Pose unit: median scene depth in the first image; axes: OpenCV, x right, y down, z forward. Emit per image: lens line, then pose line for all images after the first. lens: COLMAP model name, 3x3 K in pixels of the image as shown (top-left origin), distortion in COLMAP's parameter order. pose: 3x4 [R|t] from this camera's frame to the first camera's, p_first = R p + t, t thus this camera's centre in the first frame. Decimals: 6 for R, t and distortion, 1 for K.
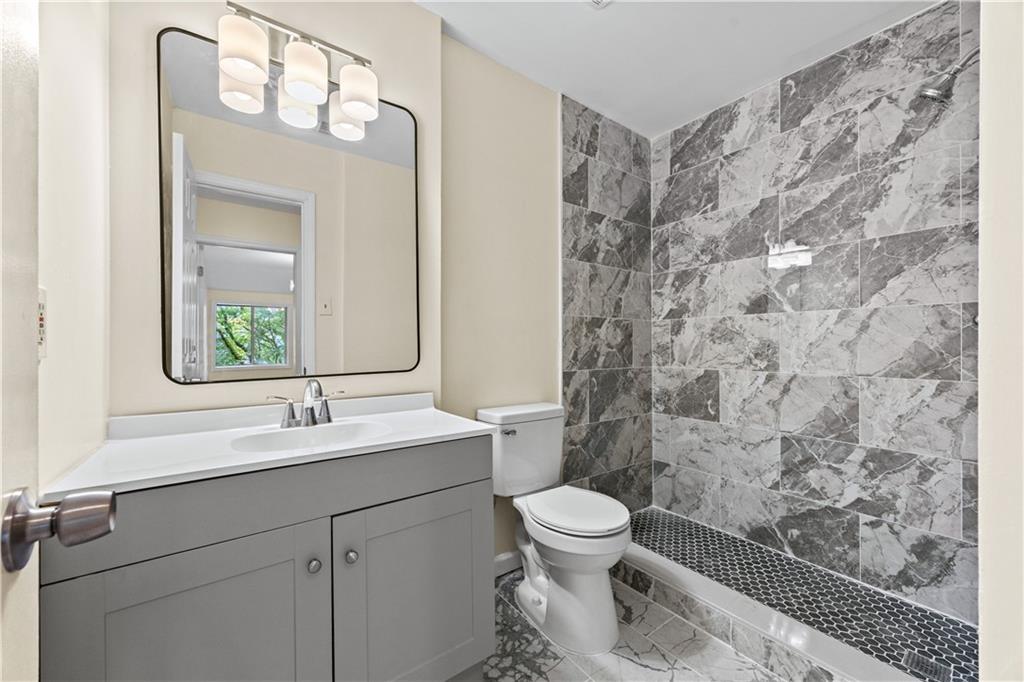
lens RADIAL K [[387.9, 0, 508.9], [0, 387.9, 344.0], [0, 0, 1]] dist [-0.002149, -0.000249]
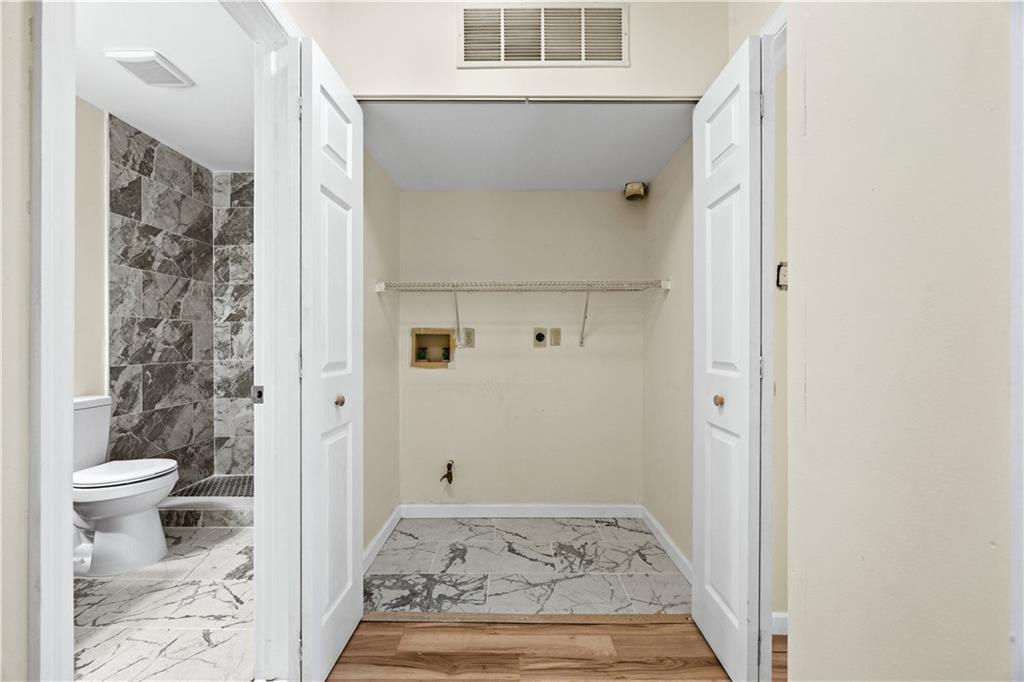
lens RADIAL K [[387.9, 0, 504.8], [0, 387.9, 341.9], [0, 0, 1]] dist [-0.002149, -0.000249]
pose [[0.593532, -0.000197, 0.804811, -0.069517], [-0.001374, 0.999998, 0.001258, -0.001571], [-0.804810, -0.001853, 0.593530, -0.486318]]
